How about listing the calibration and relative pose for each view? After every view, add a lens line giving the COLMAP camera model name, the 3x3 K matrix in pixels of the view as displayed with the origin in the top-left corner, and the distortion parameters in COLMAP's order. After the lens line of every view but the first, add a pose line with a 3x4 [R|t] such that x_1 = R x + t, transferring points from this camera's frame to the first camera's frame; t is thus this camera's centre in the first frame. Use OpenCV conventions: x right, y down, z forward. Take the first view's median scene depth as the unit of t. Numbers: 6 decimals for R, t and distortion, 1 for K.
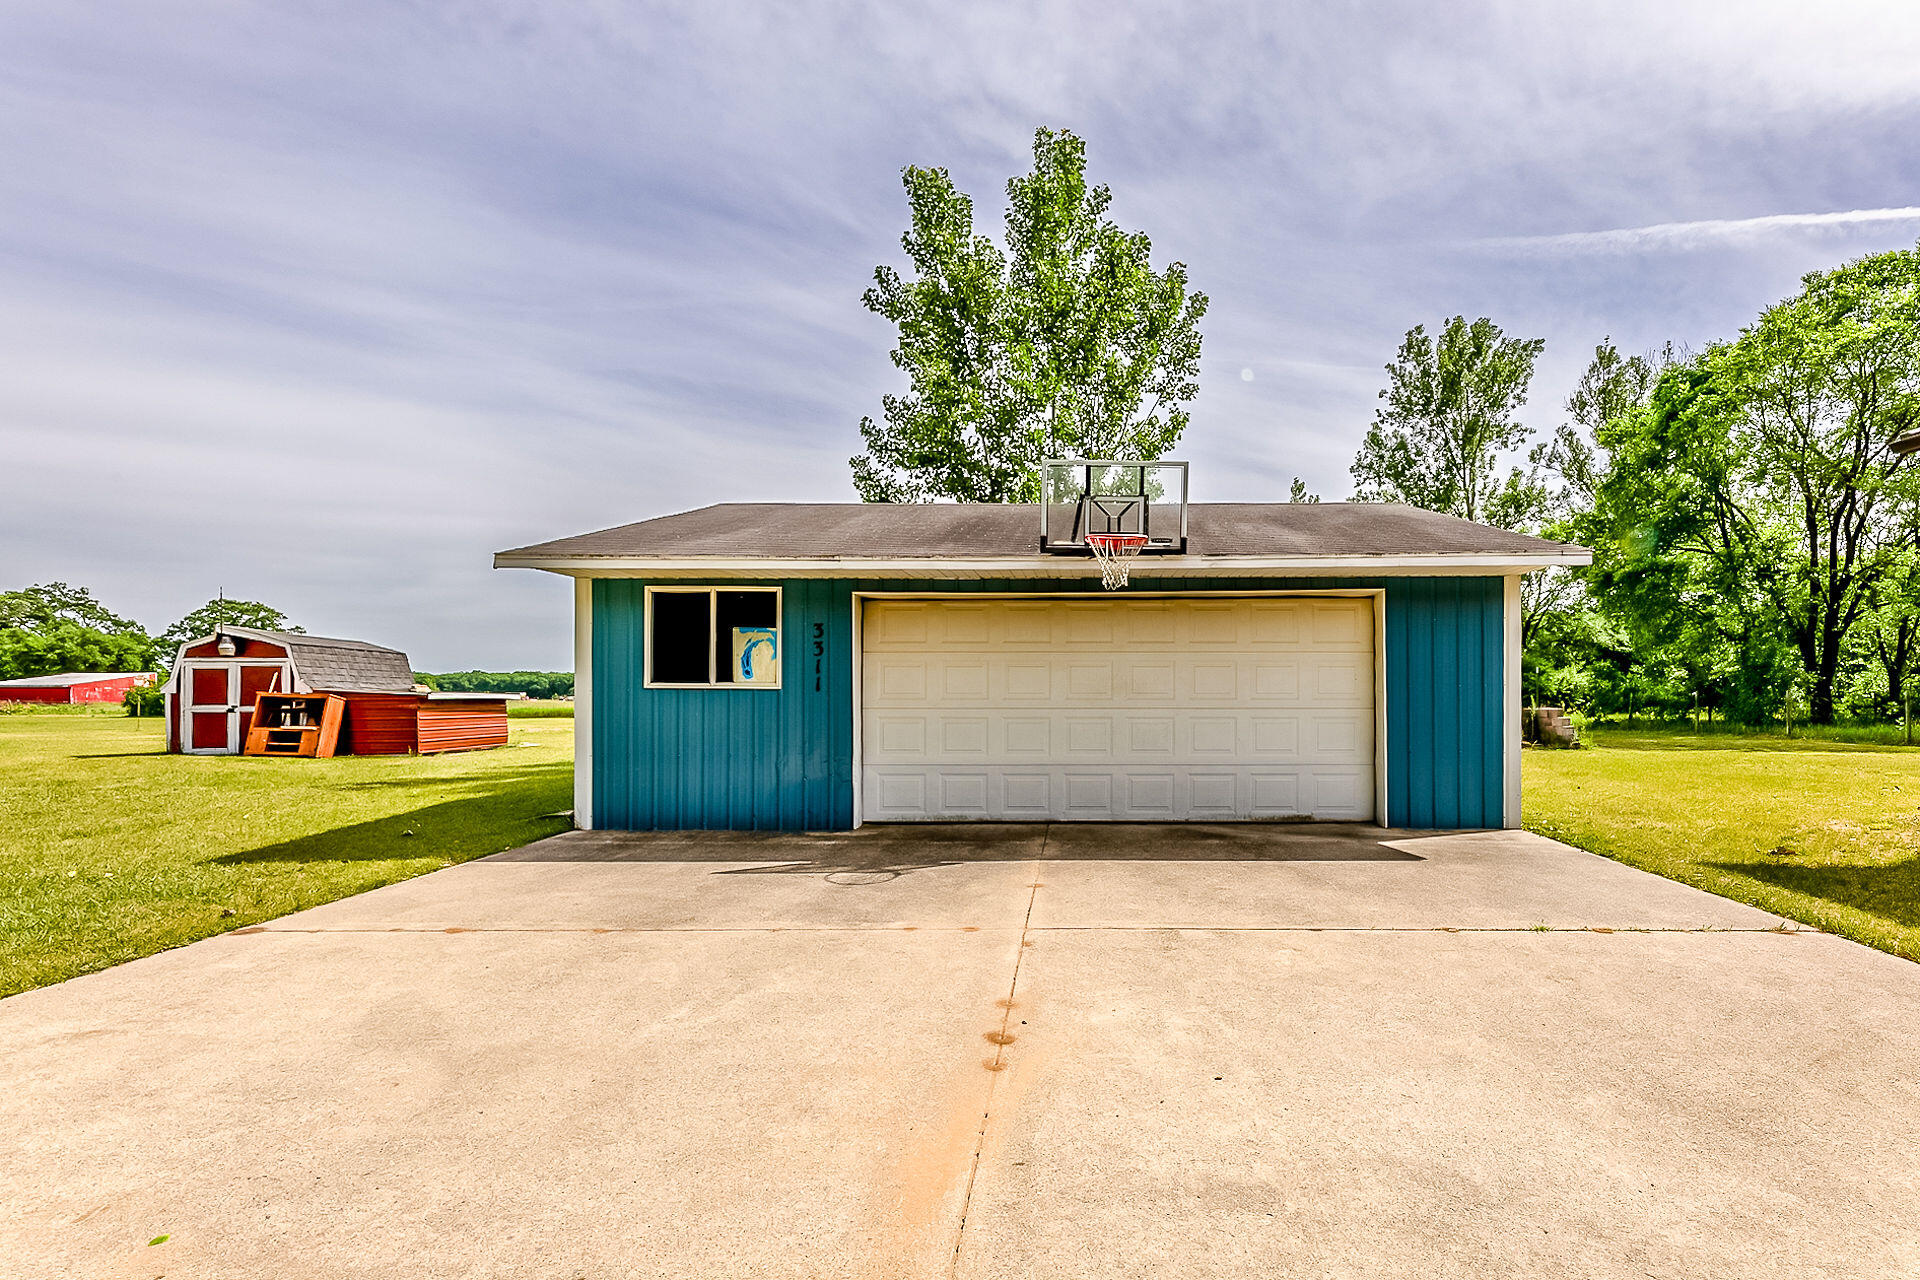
lens RADIAL K [[770.8, 0, 1023.1], [0, 770.8, 697.0], [0, 0, 1]] dist [0.005306, -0.001631]
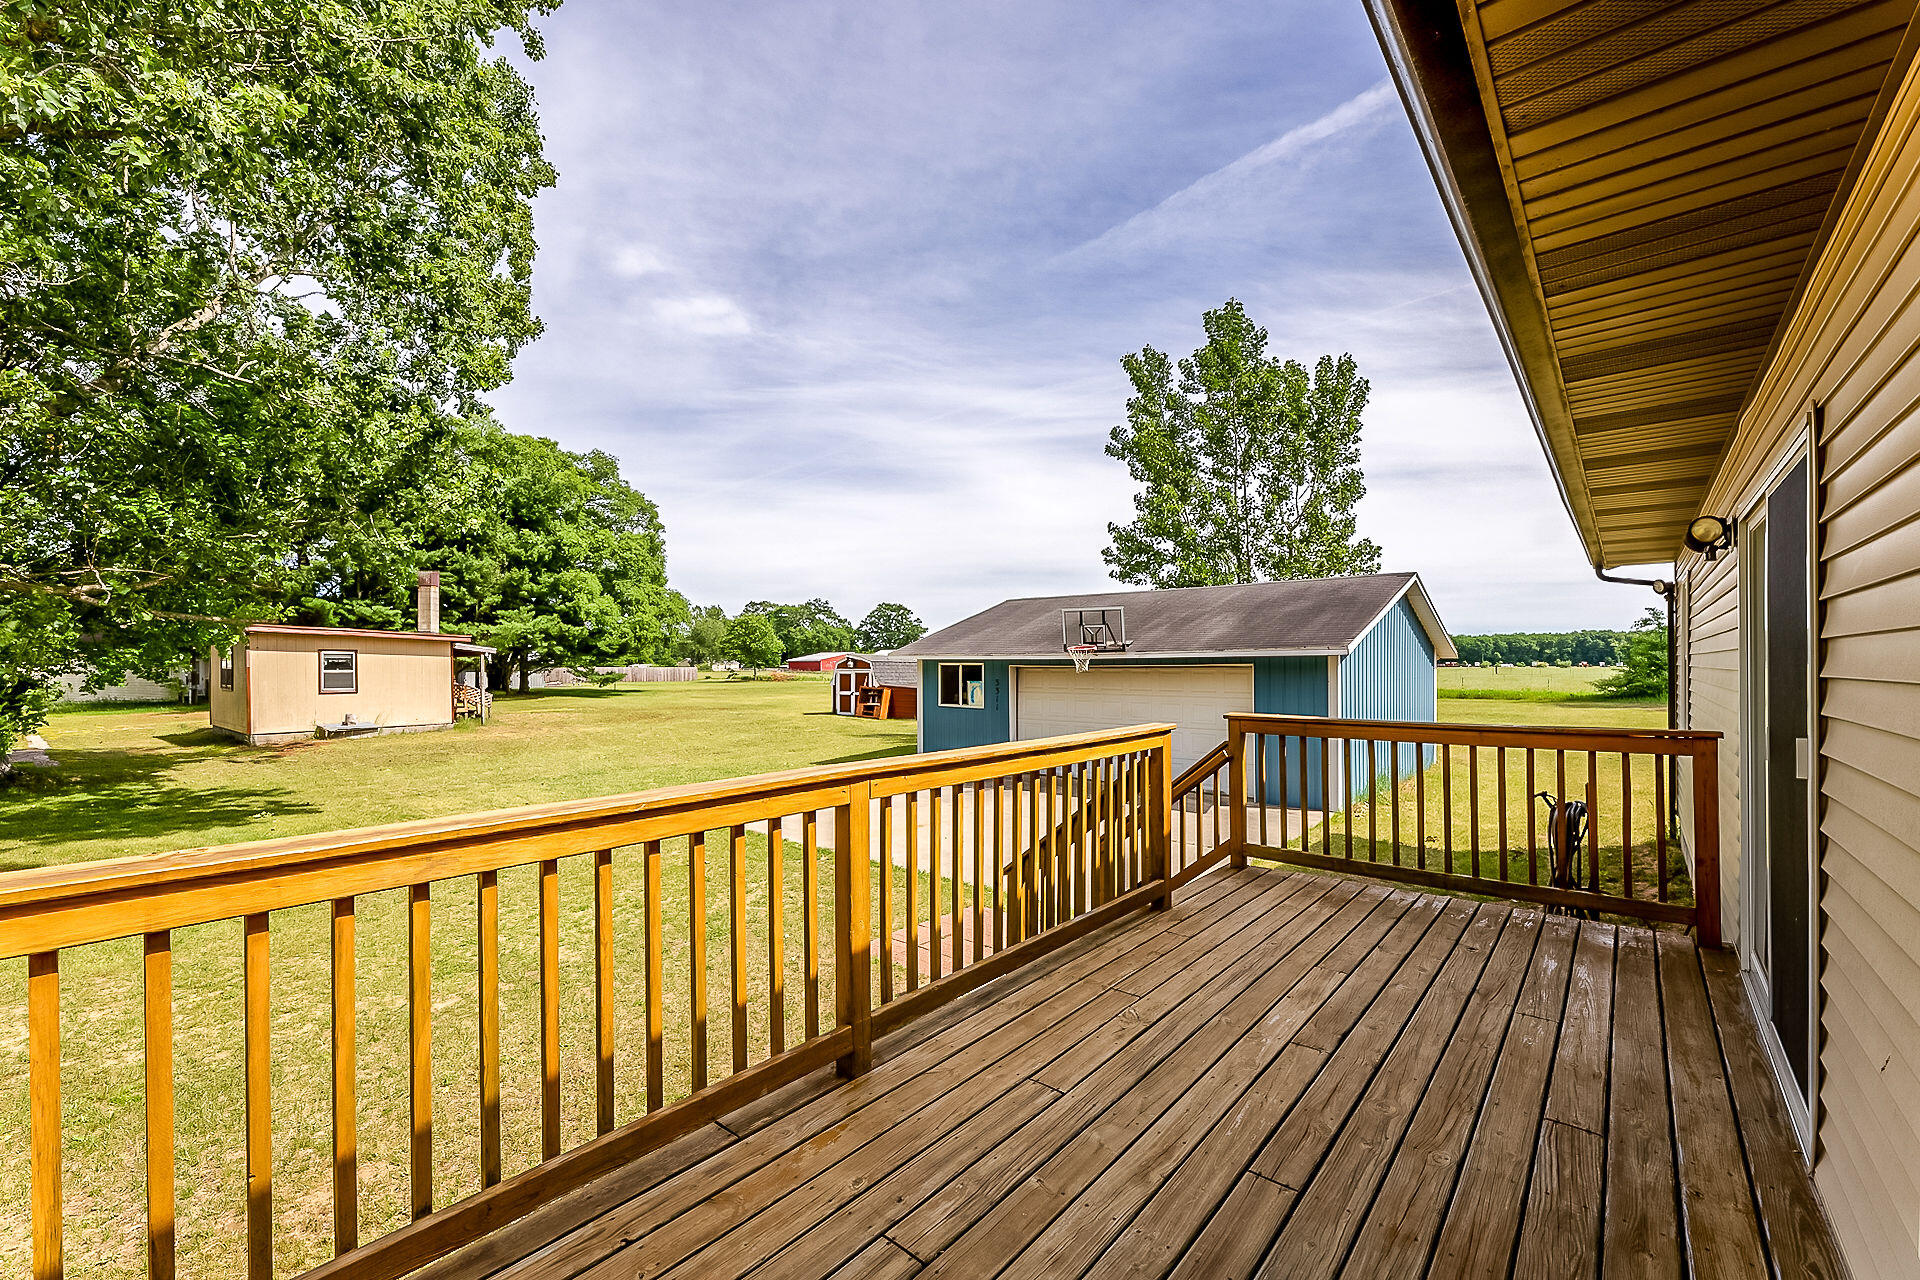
lens RADIAL K [[770.8, 0, 965.1], [0, 770.8, 655.2], [0, 0, 1]] dist [0.005306, -0.001631]
pose [[0.756174, -0.006374, -0.654339, 0.543566], [0.005891, 0.999978, -0.002933, -0.078572], [0.654344, -0.001637, 0.756195, -0.351478]]
